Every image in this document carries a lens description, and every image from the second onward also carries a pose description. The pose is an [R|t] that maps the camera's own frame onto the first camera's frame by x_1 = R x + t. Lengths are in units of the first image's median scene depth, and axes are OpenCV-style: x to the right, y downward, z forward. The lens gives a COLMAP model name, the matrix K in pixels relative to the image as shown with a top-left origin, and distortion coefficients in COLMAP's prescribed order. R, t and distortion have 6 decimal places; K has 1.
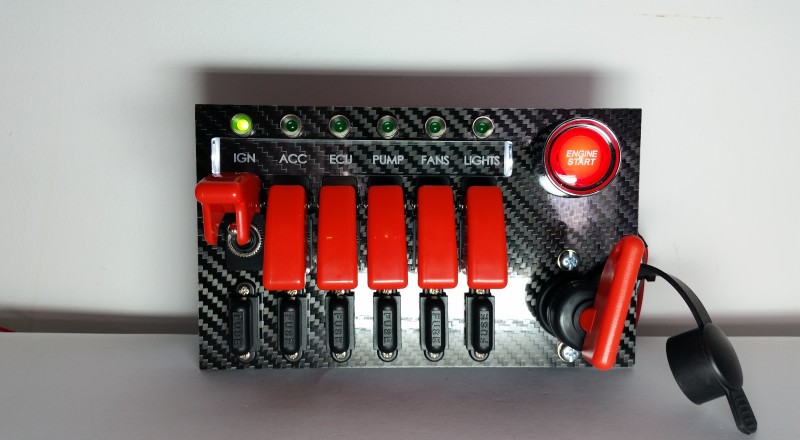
lens RADIAL K [[618.9, 0, 401.8], [0, 618.9, 196.7], [0, 0, 1]] dist [0.066880, -0.000048]
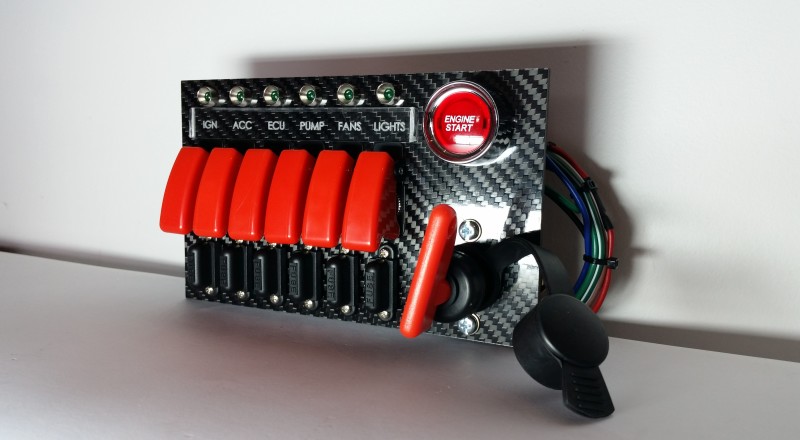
lens RADIAL K [[674.6, 0, 398.7], [0, 674.6, 195.0], [0, 0, 1]] dist [0.009017, -0.000428]
pose [[0.883953, 0.046301, -0.465278, 0.659640], [-0.028077, 0.998546, 0.046026, 0.002216], [0.466732, -0.027621, 0.883967, 0.029024]]
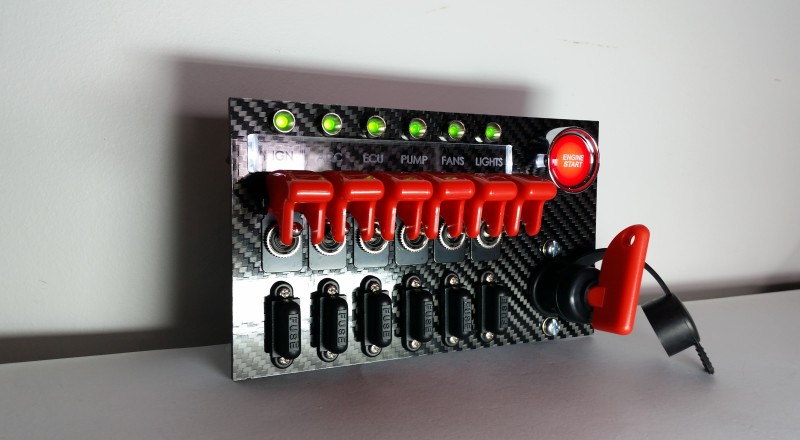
lens RADIAL K [[674.6, 0, 398.7], [0, 674.6, 195.0], [0, 0, 1]] dist [0.009017, -0.000428]
pose [[0.907303, -0.005395, 0.420443, -0.522609], [0.004745, 0.999985, 0.002592, -0.002967], [-0.420451, -0.000357, 0.907315, -0.023409]]
